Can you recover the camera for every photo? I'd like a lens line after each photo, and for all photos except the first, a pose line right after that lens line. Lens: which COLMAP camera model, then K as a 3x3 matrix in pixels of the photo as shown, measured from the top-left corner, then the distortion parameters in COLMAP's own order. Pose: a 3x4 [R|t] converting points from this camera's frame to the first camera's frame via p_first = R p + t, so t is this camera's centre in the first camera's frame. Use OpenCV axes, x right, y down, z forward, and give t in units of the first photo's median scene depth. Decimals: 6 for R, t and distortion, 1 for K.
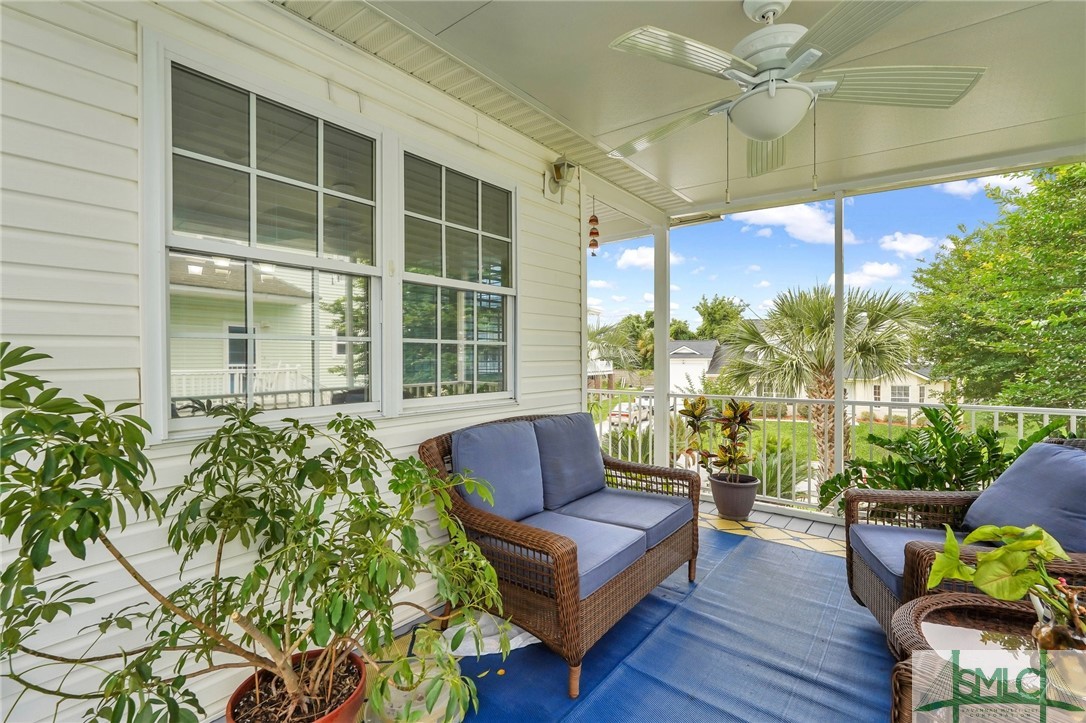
lens RADIAL K [[478.0, 0, 543.0], [0, 478.0, 361.5], [0, 0, 1]] dist [0.000753, 0.000174]
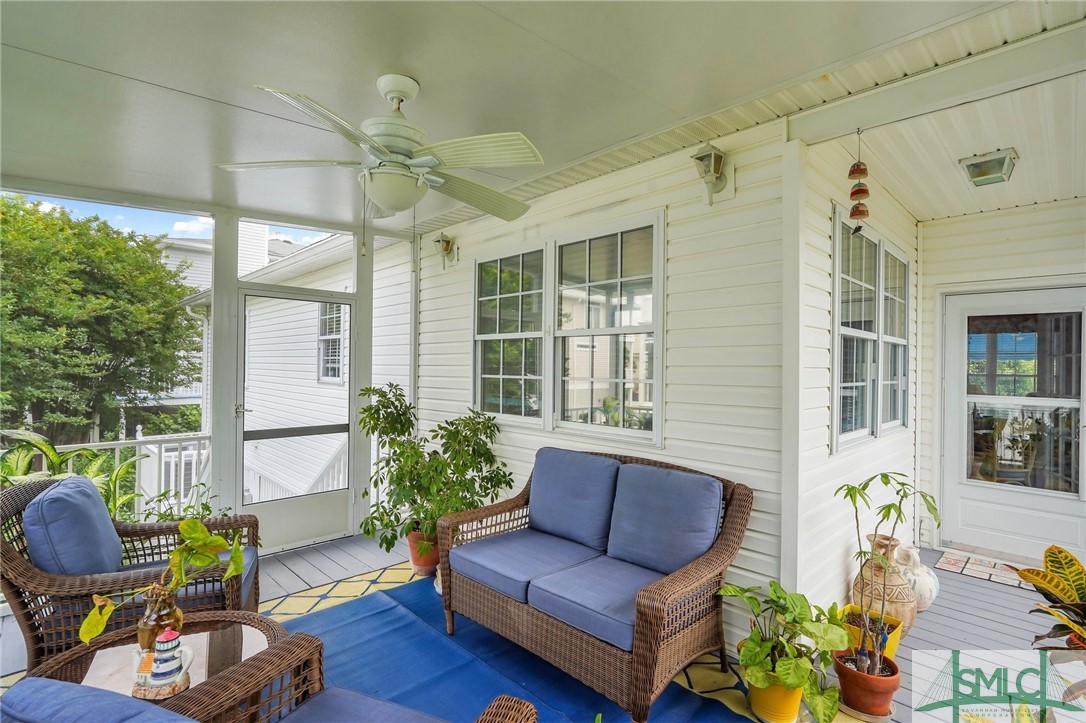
lens RADIAL K [[515.9, 0, 543.0], [0, 515.9, 361.5], [0, 0, 1]] dist [0.000000, 0.000007]
pose [[-0.128222, -0.012745, -0.991664, 1.313415], [-0.037860, 0.999251, -0.007947, -0.079077], [0.991023, 0.036525, -0.128608, 1.218104]]
